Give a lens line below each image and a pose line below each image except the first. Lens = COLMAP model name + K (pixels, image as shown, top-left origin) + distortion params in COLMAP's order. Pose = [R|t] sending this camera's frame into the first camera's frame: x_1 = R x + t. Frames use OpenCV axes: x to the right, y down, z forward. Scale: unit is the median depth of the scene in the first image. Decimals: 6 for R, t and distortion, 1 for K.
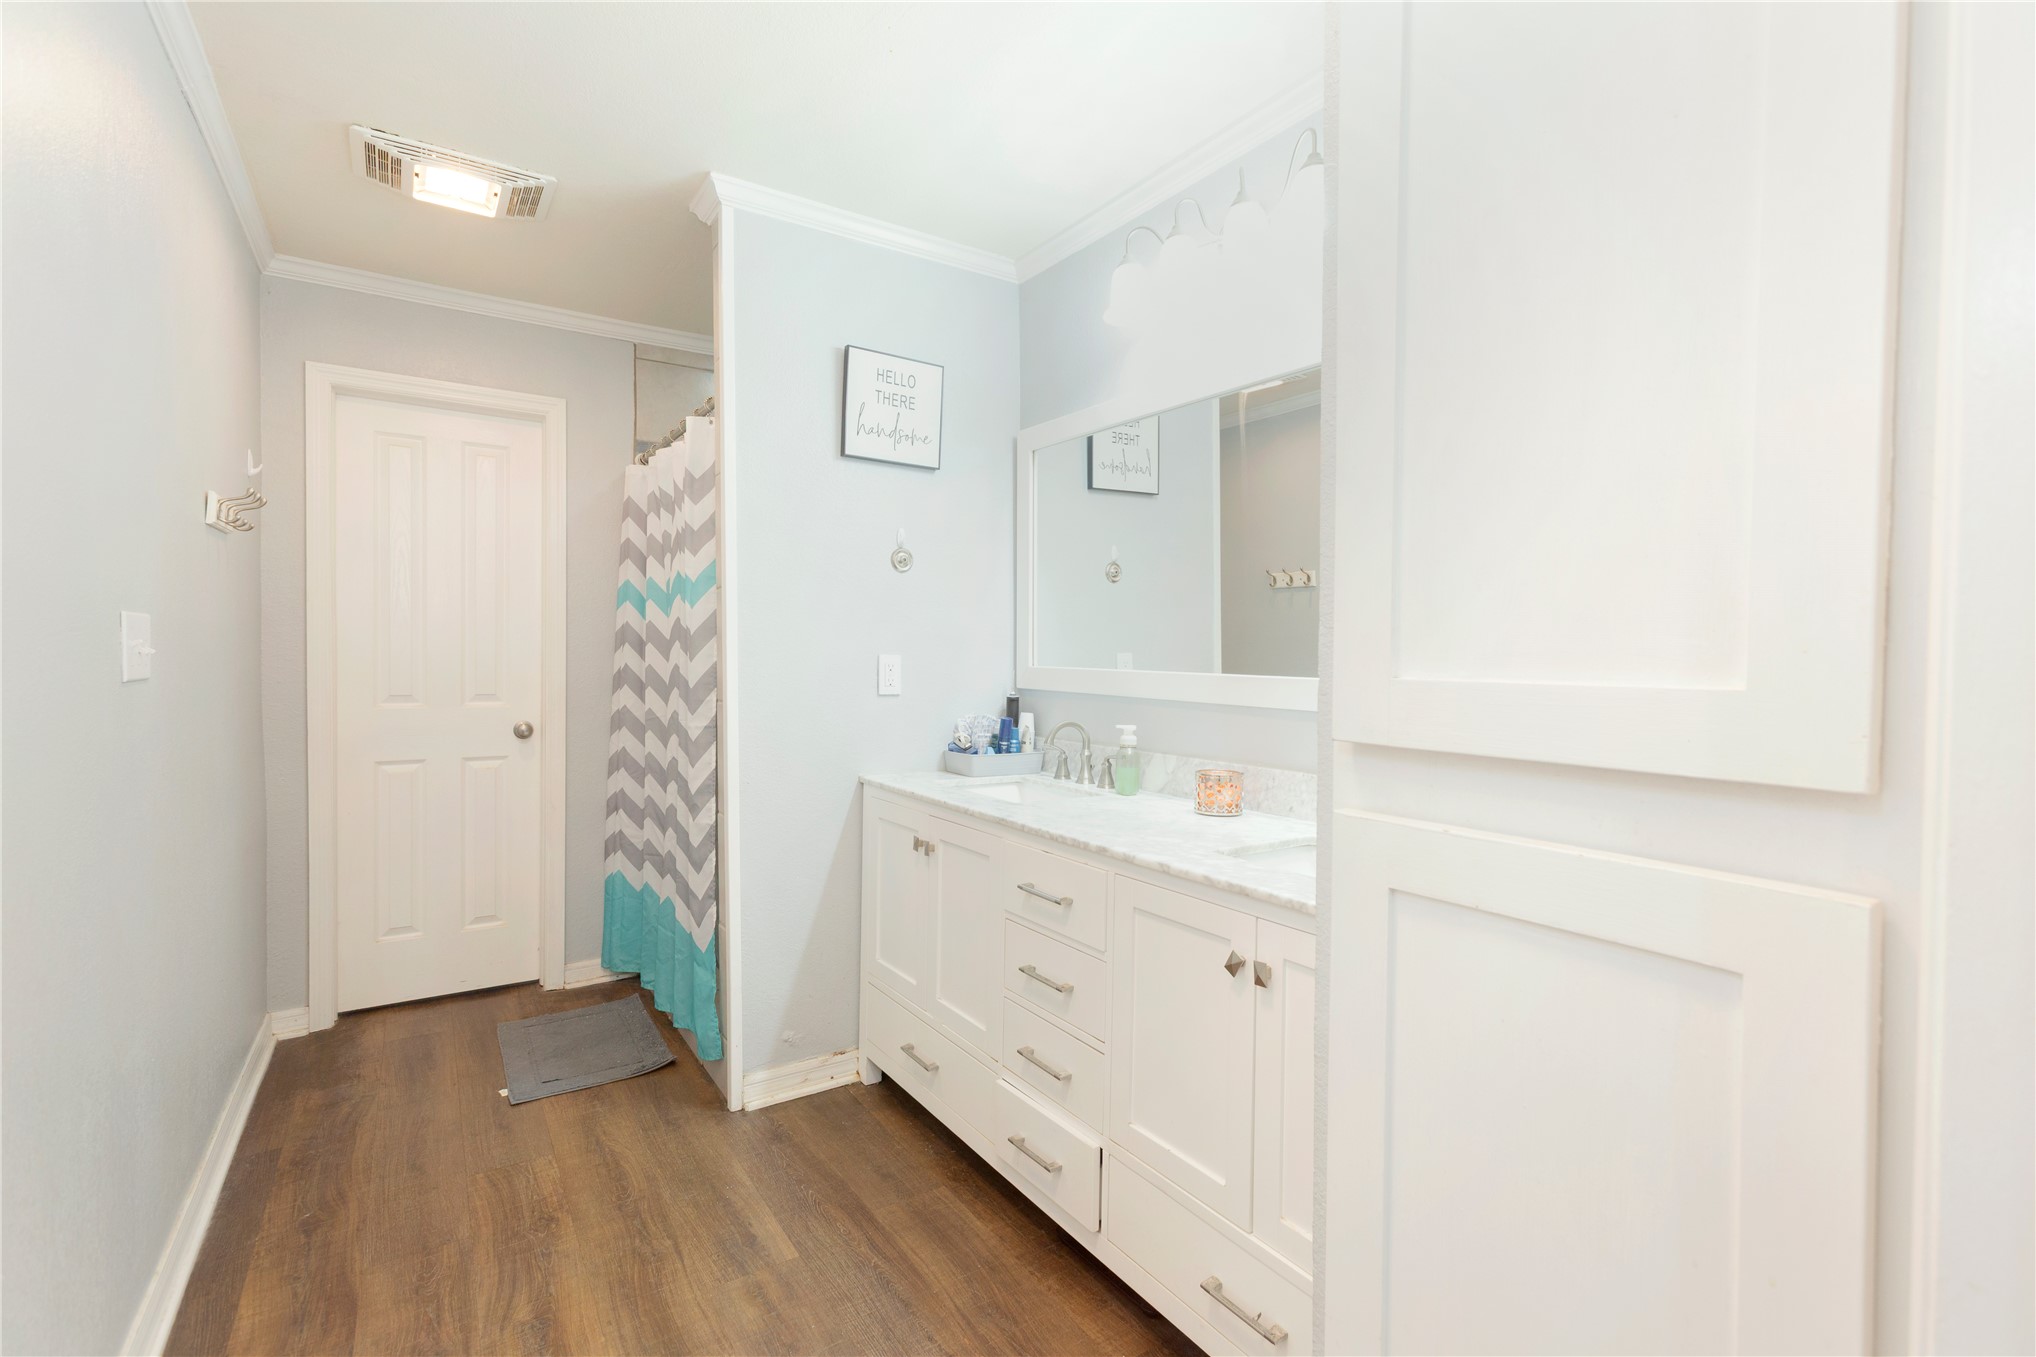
lens RADIAL K [[905.8, 0, 1013.3], [0, 905.8, 672.9], [0, 0, 1]] dist [-0.012524, 0.017803]
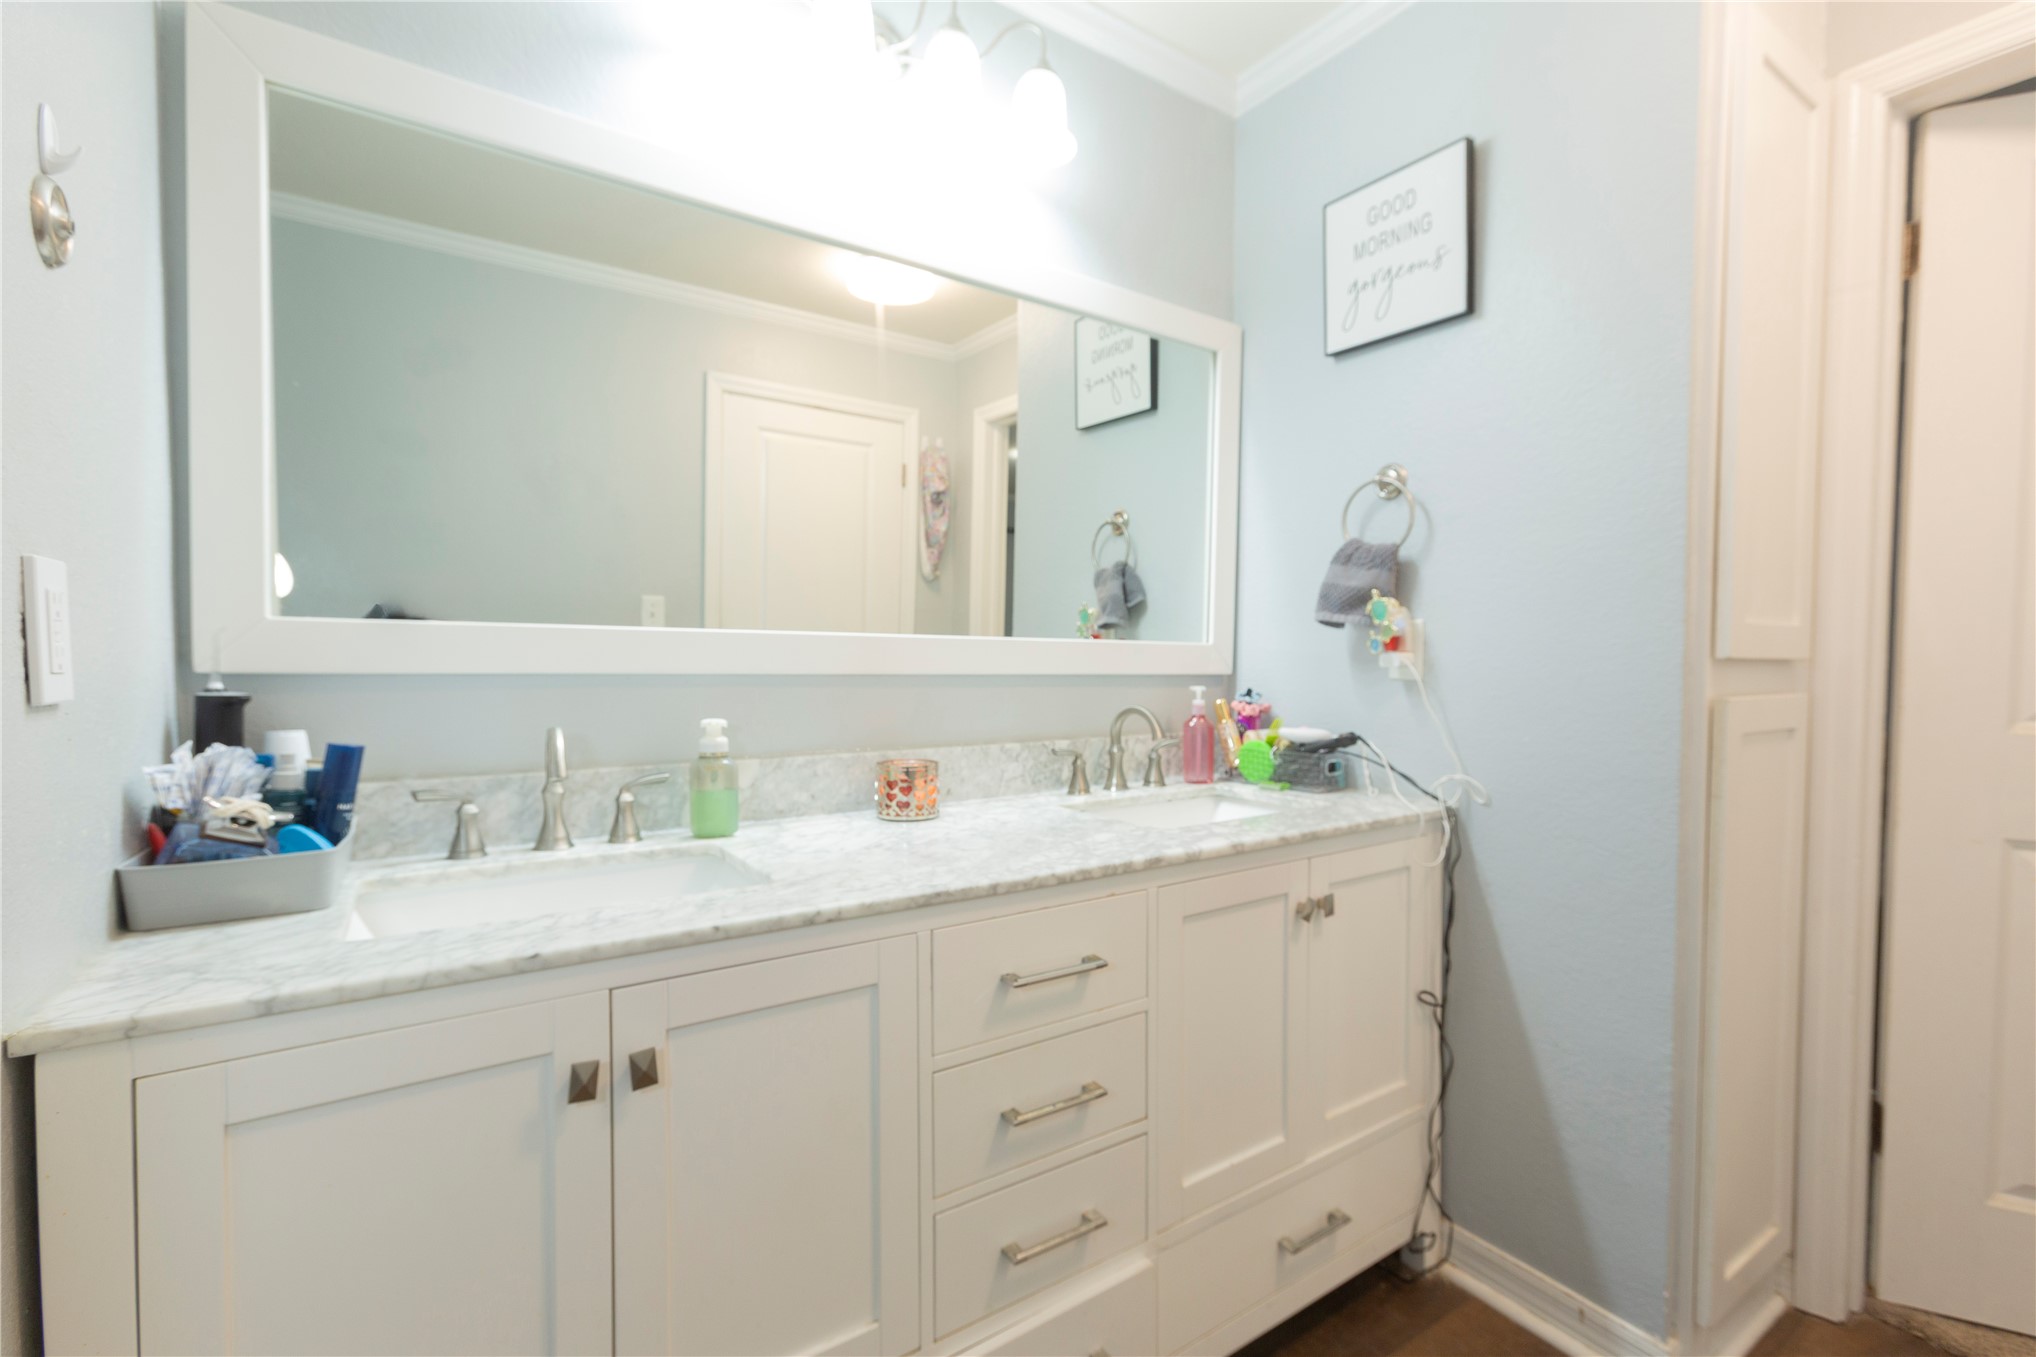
lens RADIAL K [[905.8, 0, 1013.3], [0, 905.8, 672.9], [0, 0, 1]] dist [-0.012524, 0.017803]
pose [[-0.002895, -0.032018, 0.999483, -0.515386], [0.009485, 0.999441, 0.032044, 0.011333], [-0.999951, 0.009573, -0.002589, 0.893948]]
